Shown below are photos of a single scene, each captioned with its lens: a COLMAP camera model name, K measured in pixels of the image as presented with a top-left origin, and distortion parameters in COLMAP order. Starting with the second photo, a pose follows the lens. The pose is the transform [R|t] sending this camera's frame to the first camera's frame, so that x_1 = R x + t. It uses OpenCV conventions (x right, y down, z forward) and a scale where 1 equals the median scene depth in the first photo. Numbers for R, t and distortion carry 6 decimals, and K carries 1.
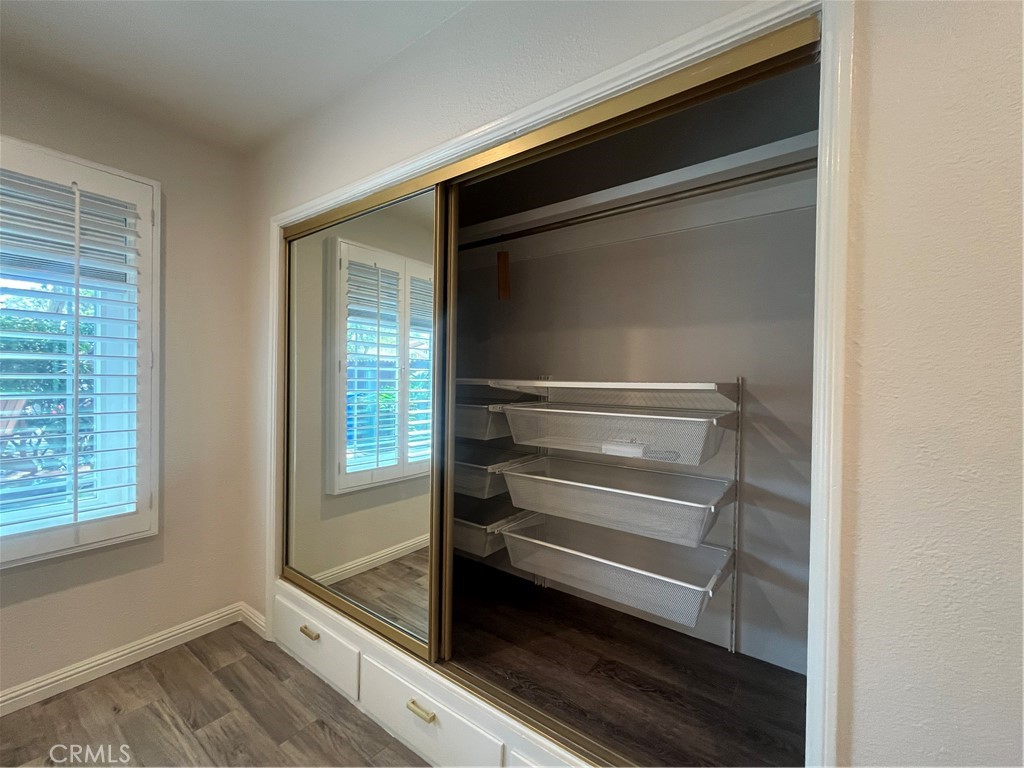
lens RADIAL K [[429.3, 0, 513.7], [0, 429.3, 385.4], [0, 0, 1]] dist [-0.000791, 0.000013]
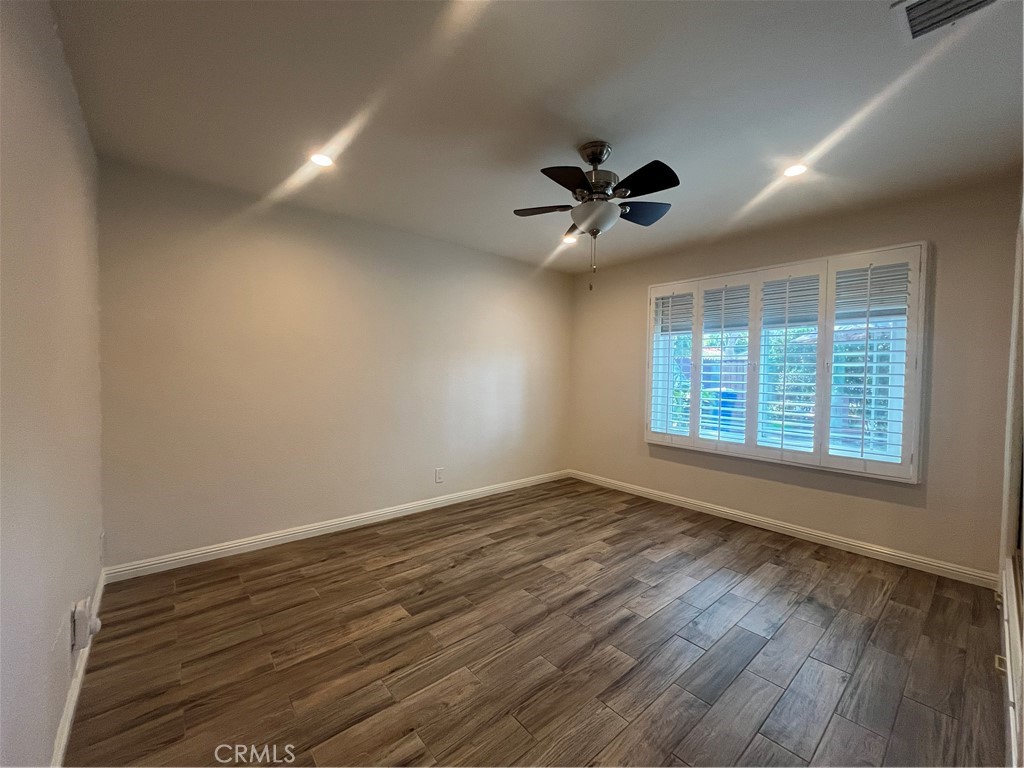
lens RADIAL K [[411.3, 0, 509.4], [0, 411.3, 379.7], [0, 0, 1]] dist [-0.002066, 0.000017]
pose [[-0.240870, -0.005945, -0.970539, 0.936489], [-0.038581, 0.999250, 0.003454, 0.048353], [0.969790, 0.038276, -0.240919, -0.011367]]
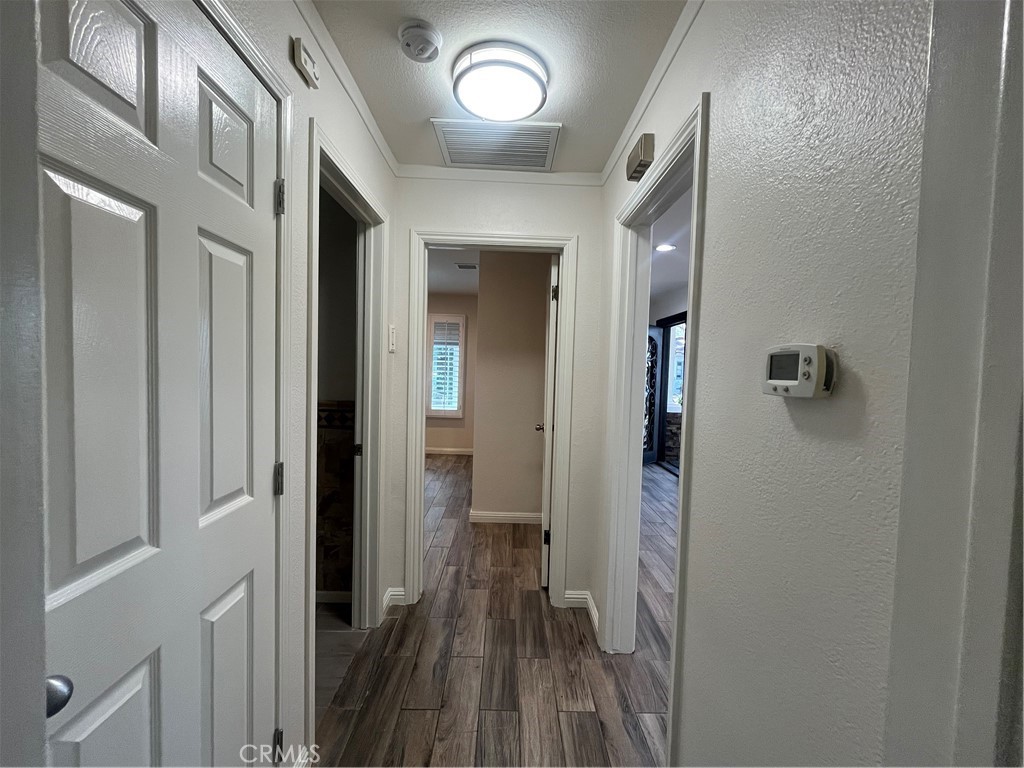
lens RADIAL K [[429.3, 0, 512.9], [0, 429.3, 385.2], [0, 0, 1]] dist [-0.000791, 0.000013]
pose [[0.602013, 0.035237, -0.797709, 2.230418], [-0.035954, 0.999209, 0.017004, 0.027948], [0.797677, 0.018444, 0.602803, -0.745534]]
